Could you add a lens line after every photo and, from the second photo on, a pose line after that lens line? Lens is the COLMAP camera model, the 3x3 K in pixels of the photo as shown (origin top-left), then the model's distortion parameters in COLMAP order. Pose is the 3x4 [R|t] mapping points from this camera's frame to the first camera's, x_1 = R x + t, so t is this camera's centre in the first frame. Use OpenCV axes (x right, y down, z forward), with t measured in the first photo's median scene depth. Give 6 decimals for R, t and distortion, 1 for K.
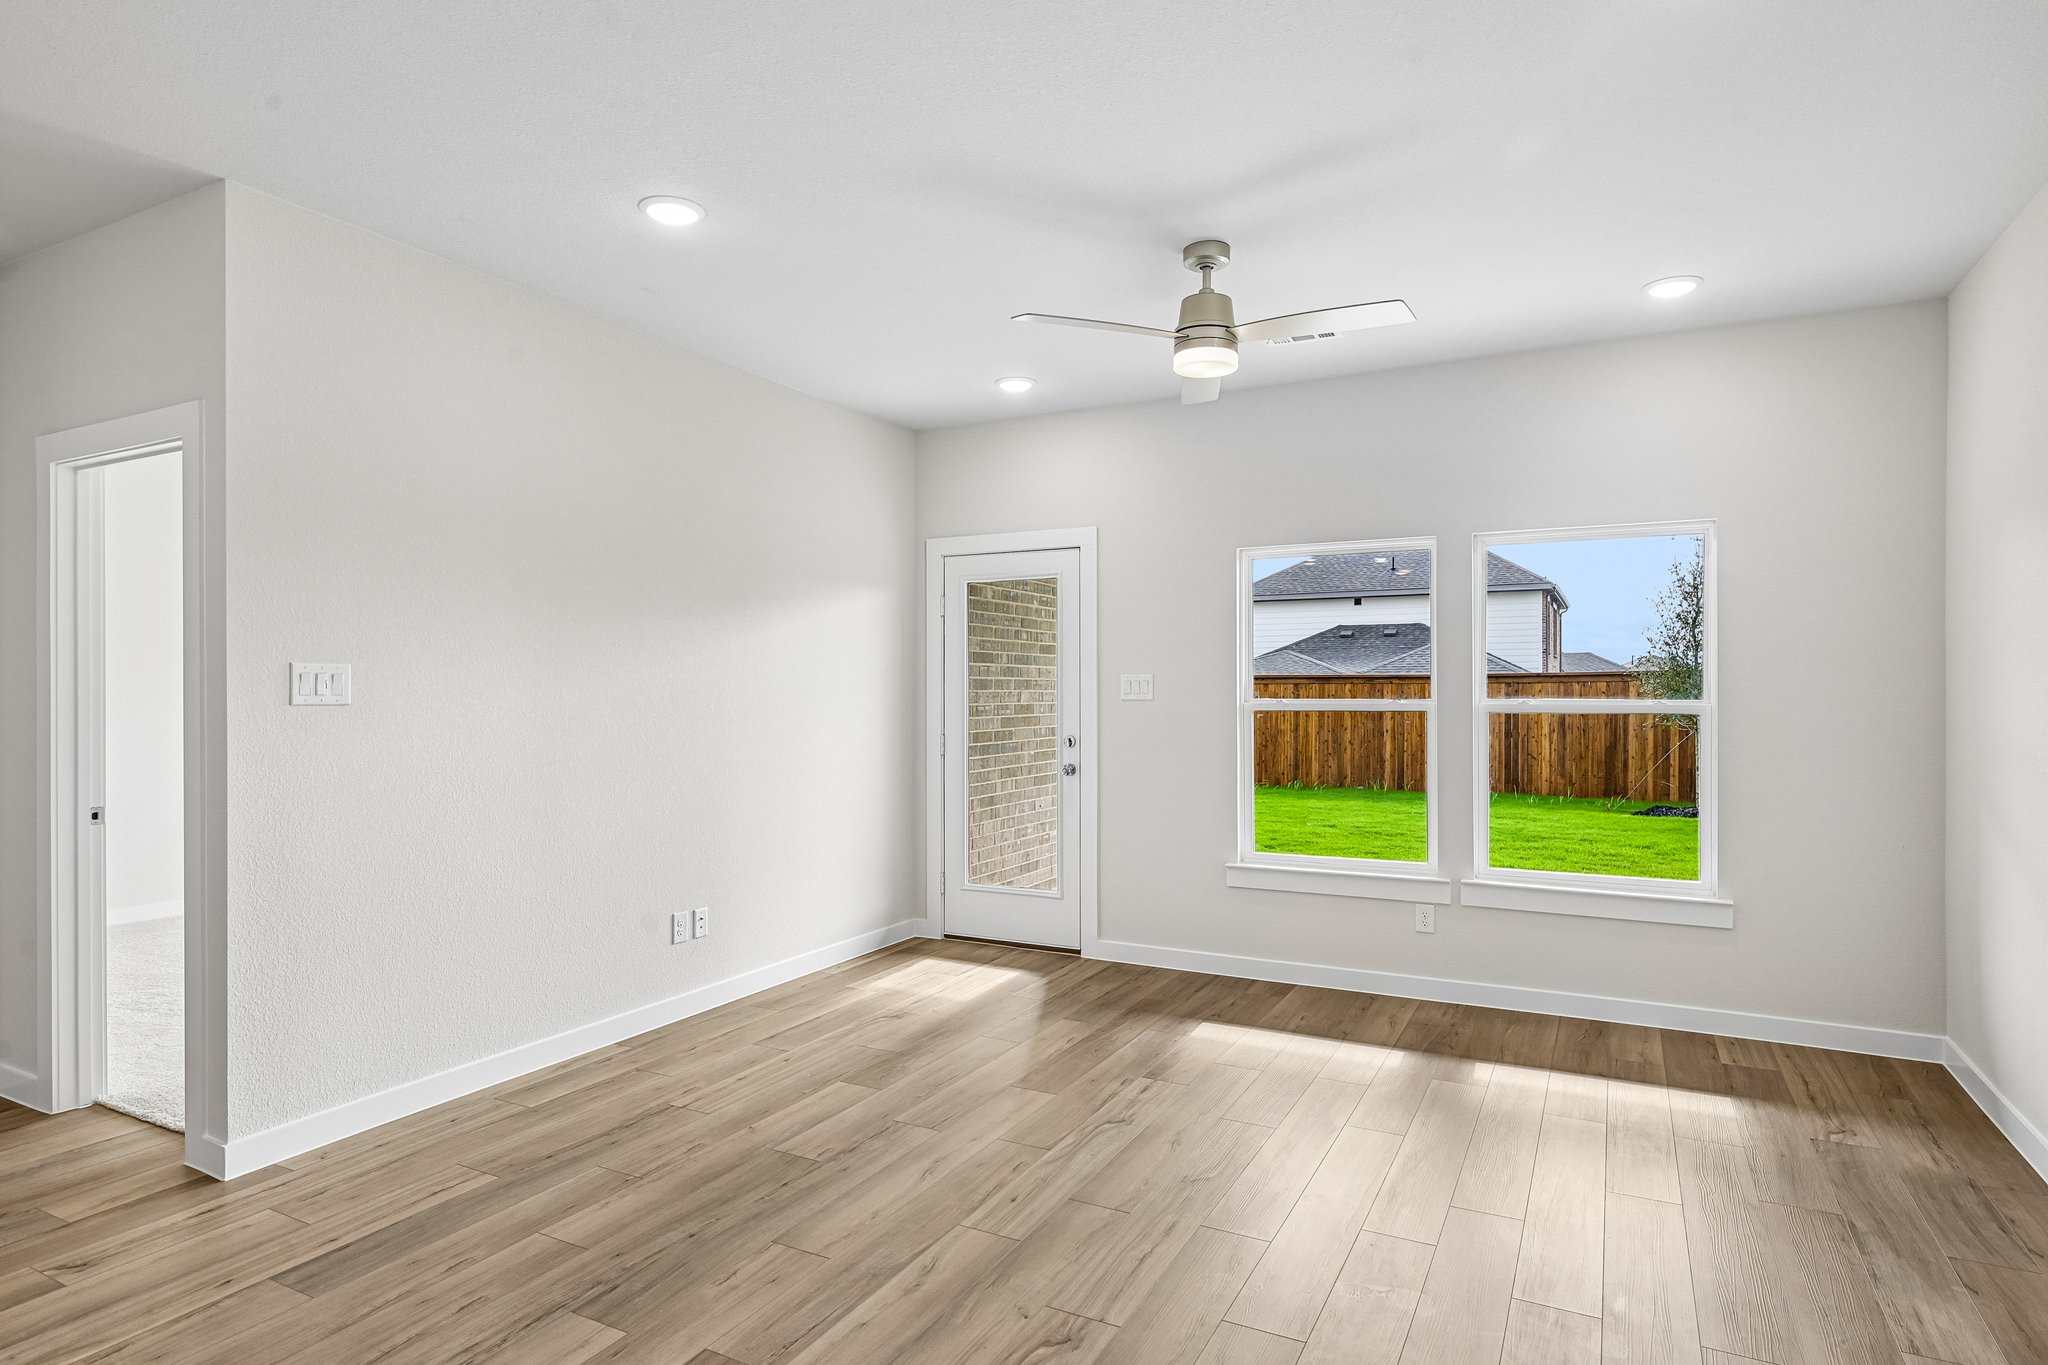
lens RADIAL K [[1137.0, 0, 1026.4], [0, 1137.0, 685.2], [0, 0, 1]] dist [-0.004942, -0.000248]
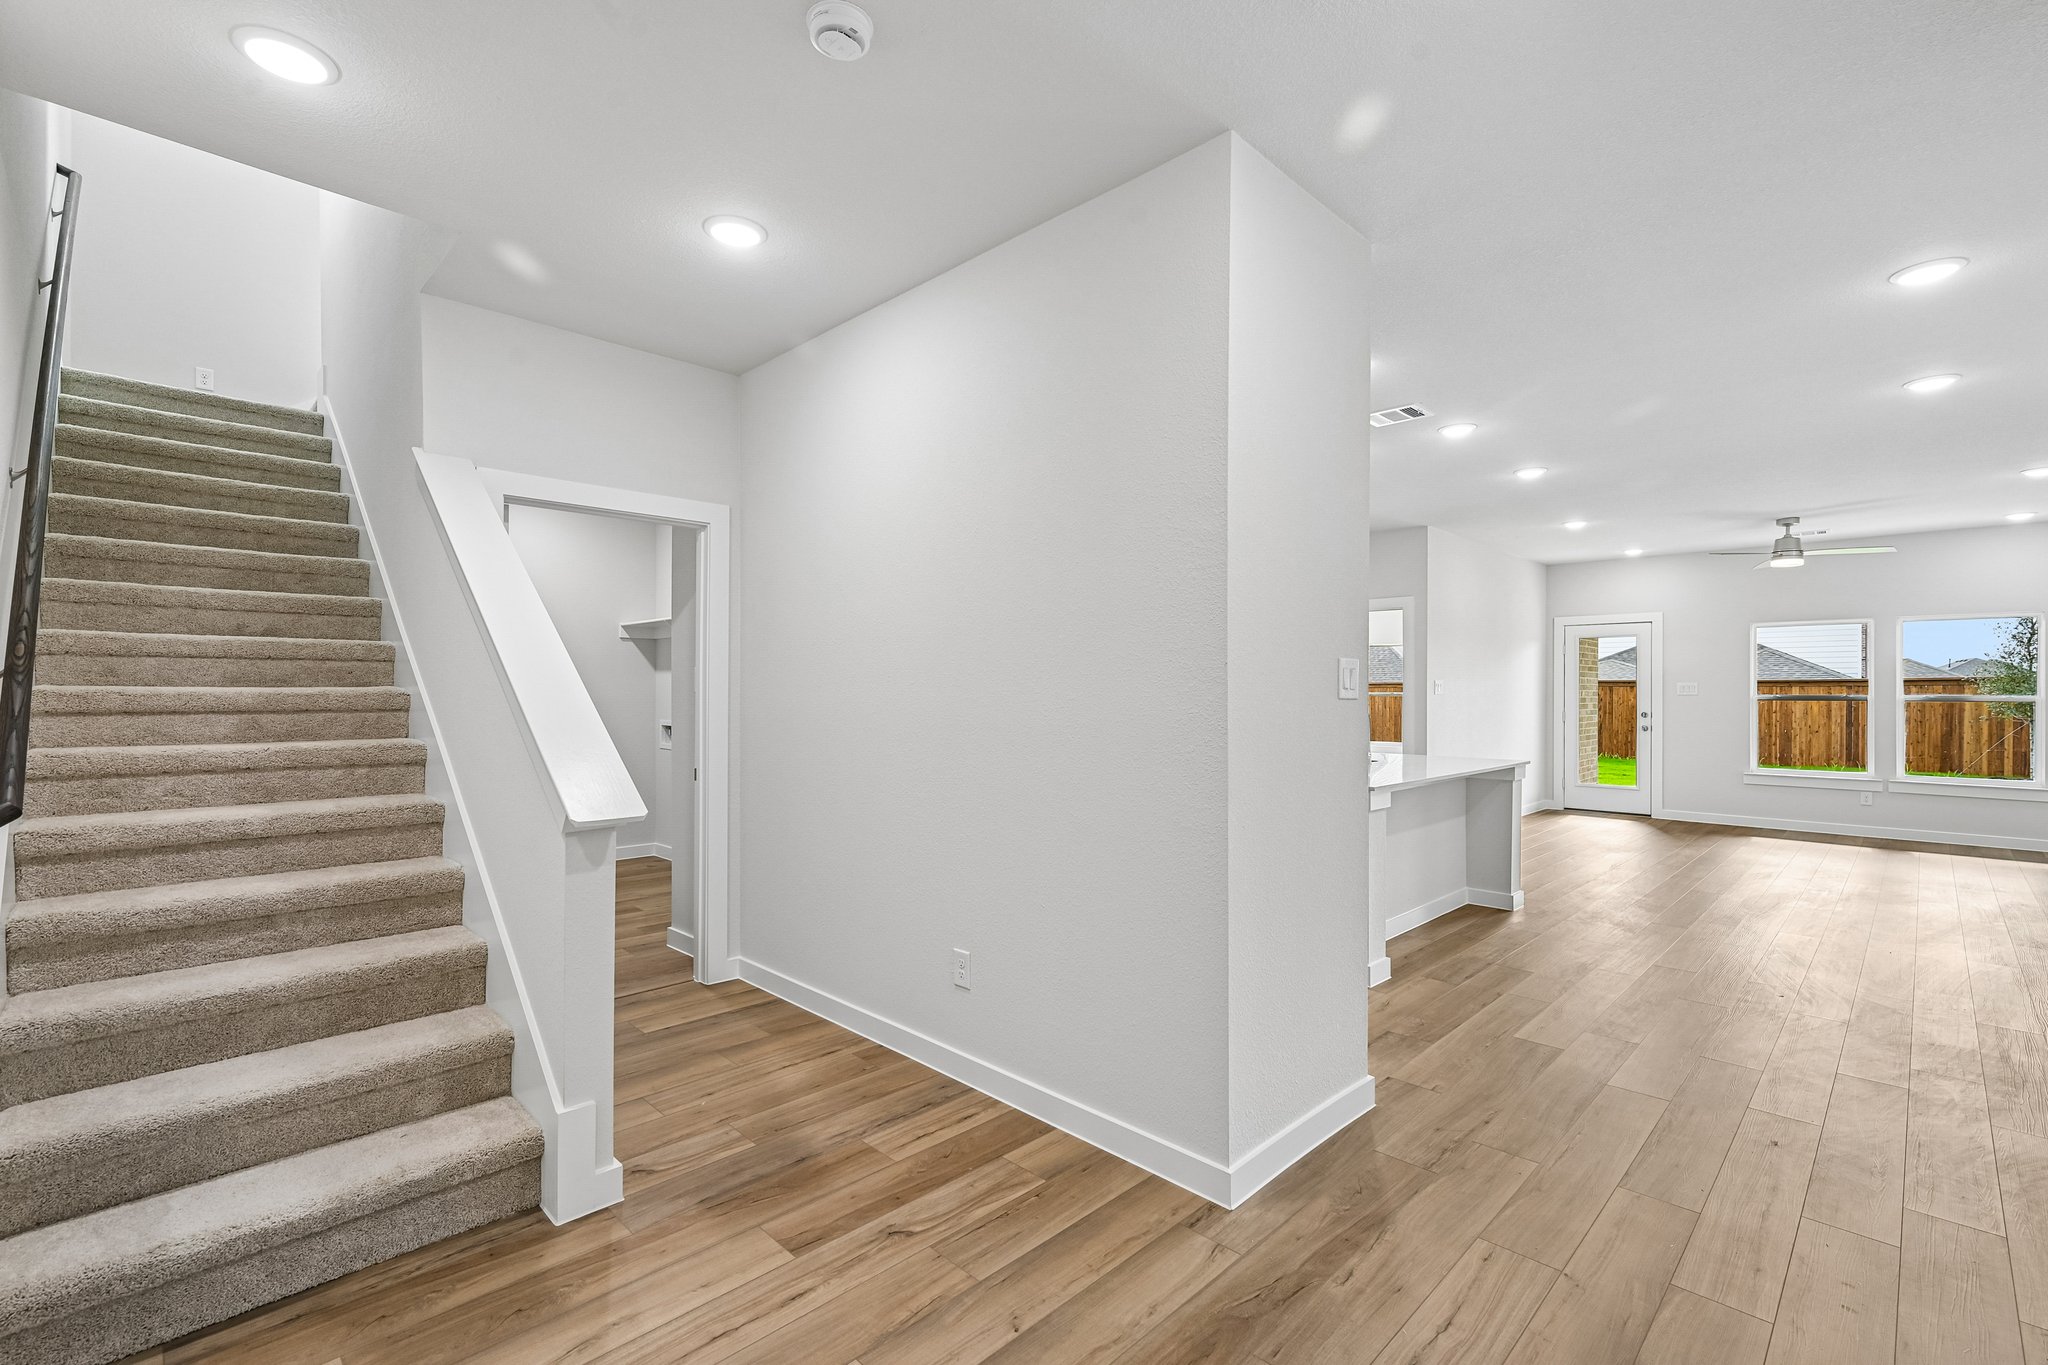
lens RADIAL K [[923.4, 0, 1020.1], [0, 923.4, 690.2], [0, 0, 1]] dist [0.002625, 0.000097]
pose [[0.956597, 0.001747, -0.291410, -0.227116], [-0.000628, 0.999992, 0.003934, -0.000722], [0.291415, -0.003580, 0.956590, -0.384983]]
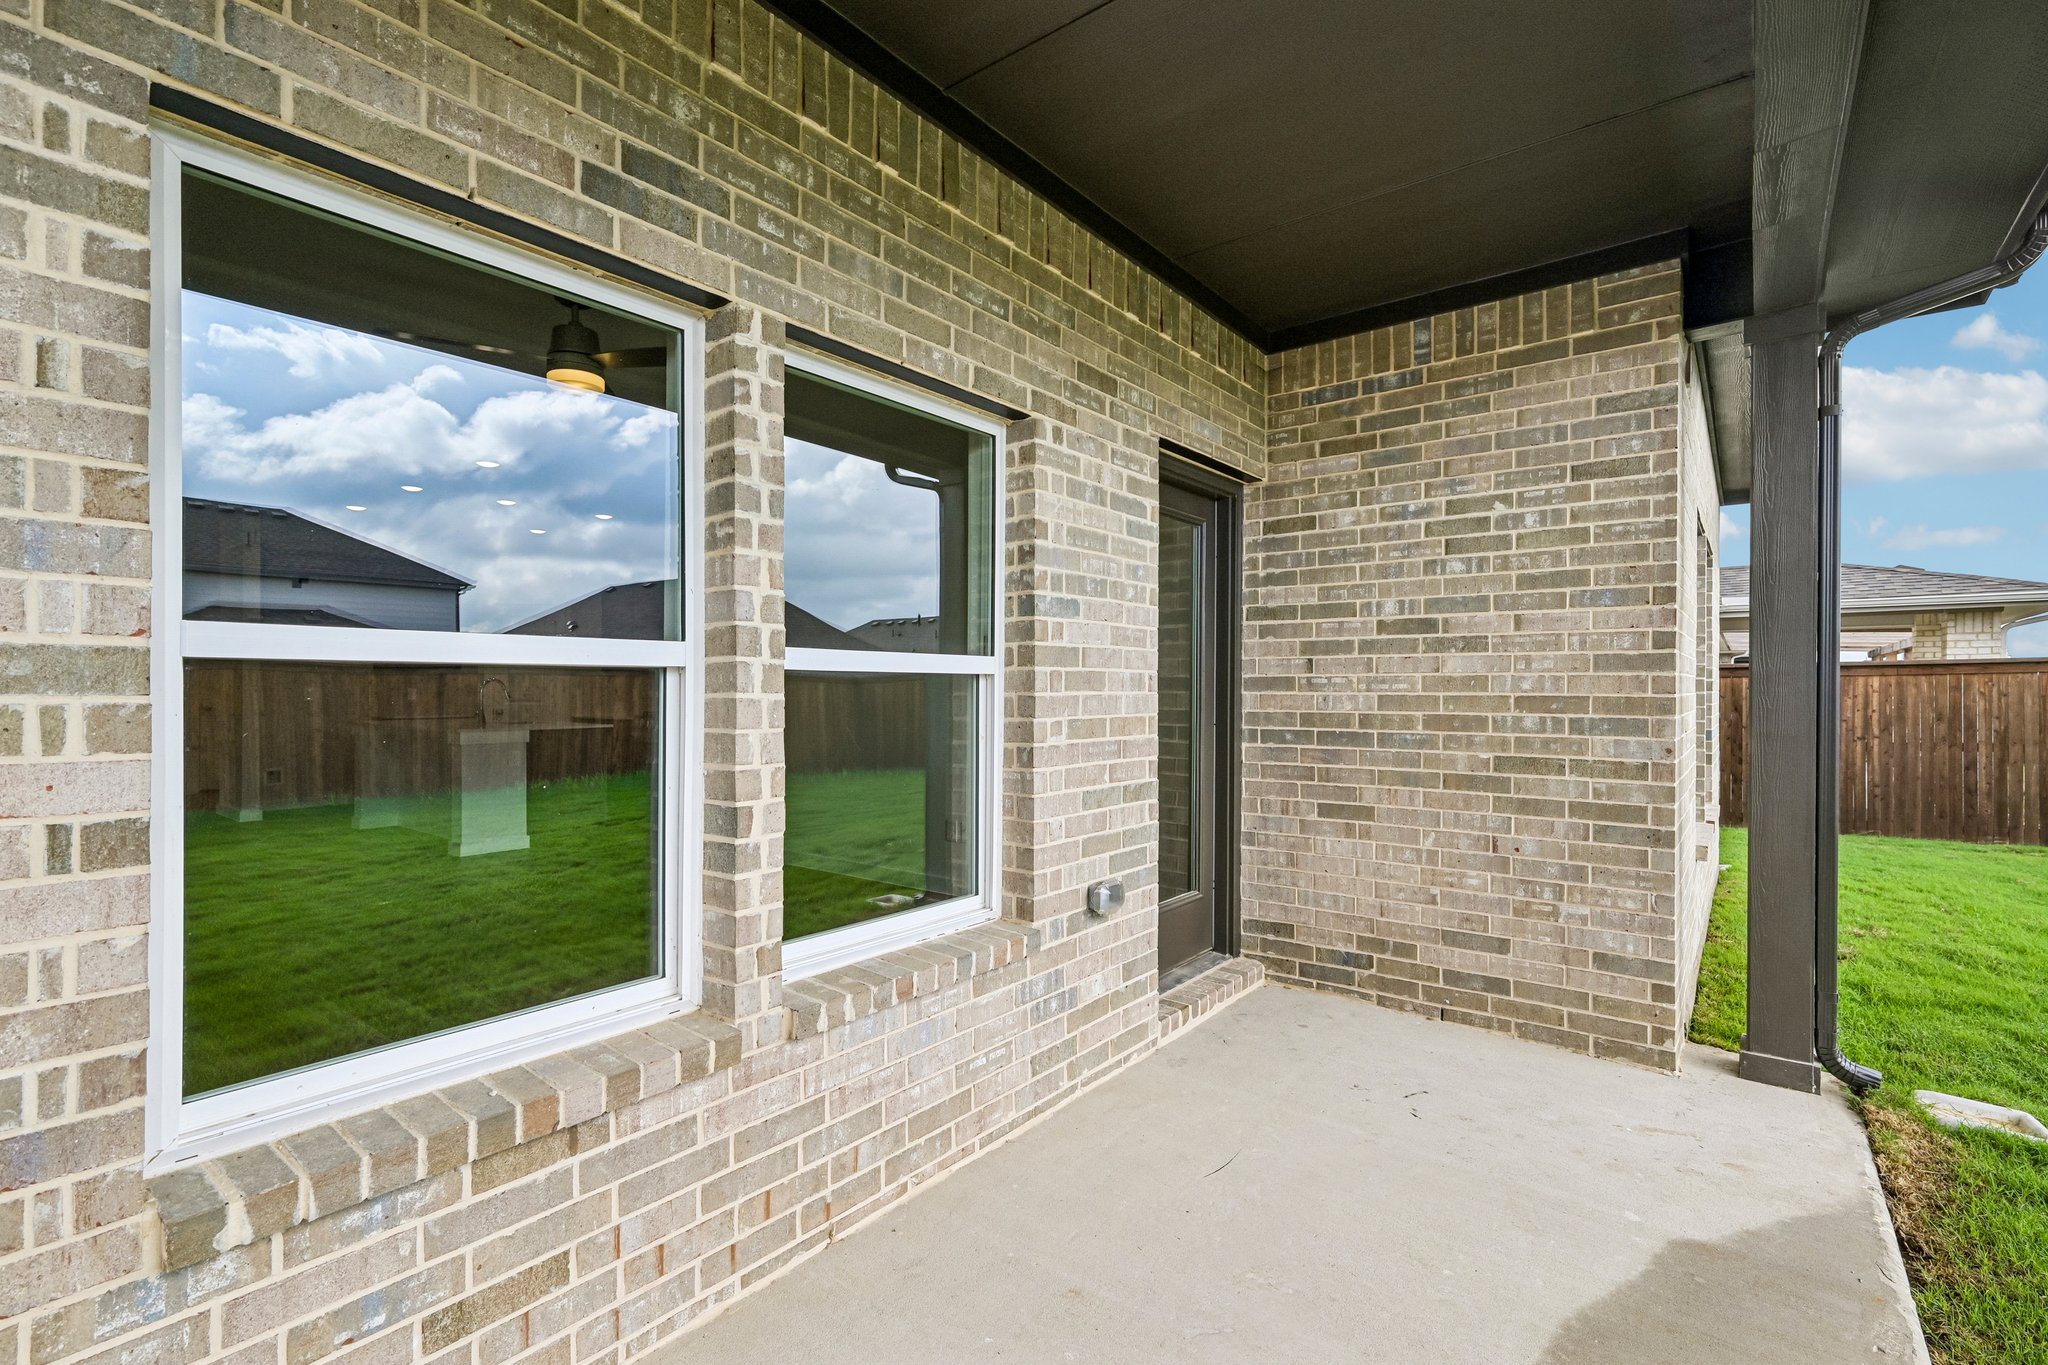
lens RADIAL K [[923.4, 0, 1026.8], [0, 923.4, 684.2], [0, 0, 1]] dist [0.002625, 0.000097]
pose [[-0.176810, -0.001527, -0.984244, 0.273549], [0.001352, 0.999997, -0.001794, 0.011129], [0.984244, -0.001648, -0.176807, 0.434245]]
